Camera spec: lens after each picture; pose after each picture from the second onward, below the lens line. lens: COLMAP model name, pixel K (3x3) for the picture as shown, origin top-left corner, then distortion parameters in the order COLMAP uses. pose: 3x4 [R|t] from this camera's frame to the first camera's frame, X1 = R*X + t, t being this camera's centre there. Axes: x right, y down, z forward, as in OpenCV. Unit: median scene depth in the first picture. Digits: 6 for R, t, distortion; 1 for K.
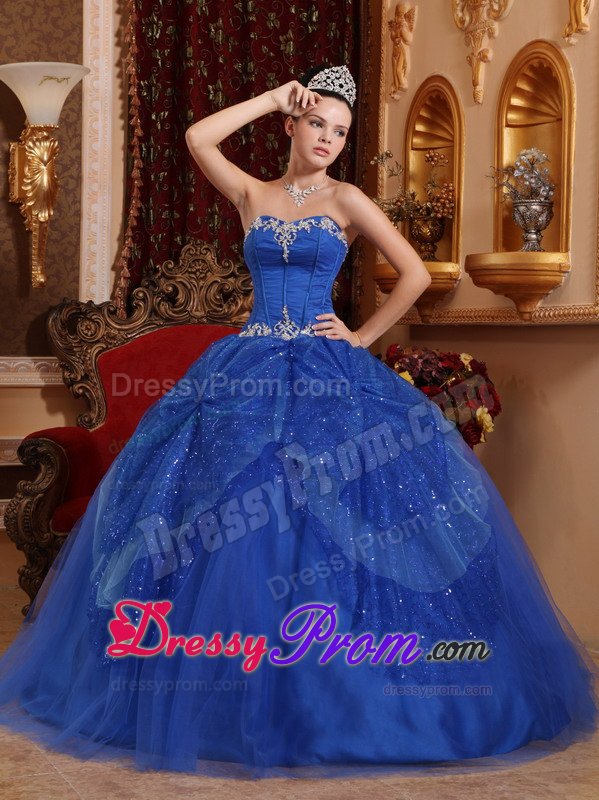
lens RADIAL K [[2628.2, 0, 340.5], [0, 2628.2, 366.7], [0, 0, 1]] dist [0.416705, 0.000000]
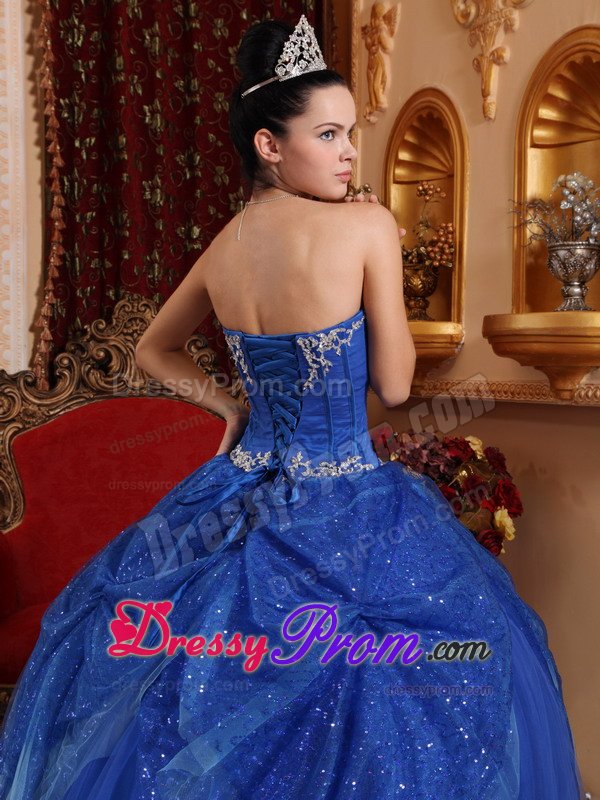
lens RADIAL K [[1513.3, 0, 333.7], [0, 1513.3, 433.0], [0, 0, 1]] dist [0.186886, 0.000000]
pose [[0.997661, -0.012981, 0.067109, -0.024602], [0.009227, 0.998391, 0.055946, -0.031038], [-0.067727, -0.055196, 0.996176, 0.522621]]
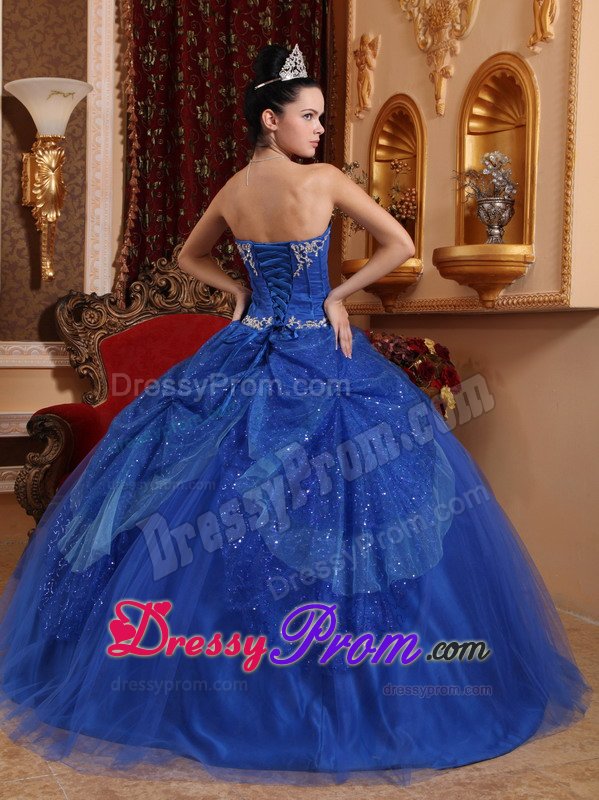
lens RADIAL K [[1500.0, 0, 309.8], [0, 1500.0, 396.0], [0, 0, 1]] dist [0.055457, 0.000000]
pose [[0.999245, 0.000250, 0.038855, -0.026699], [-0.001187, 0.999709, 0.024096, 0.003848], [-0.038837, -0.024124, 0.998954, 0.347450]]
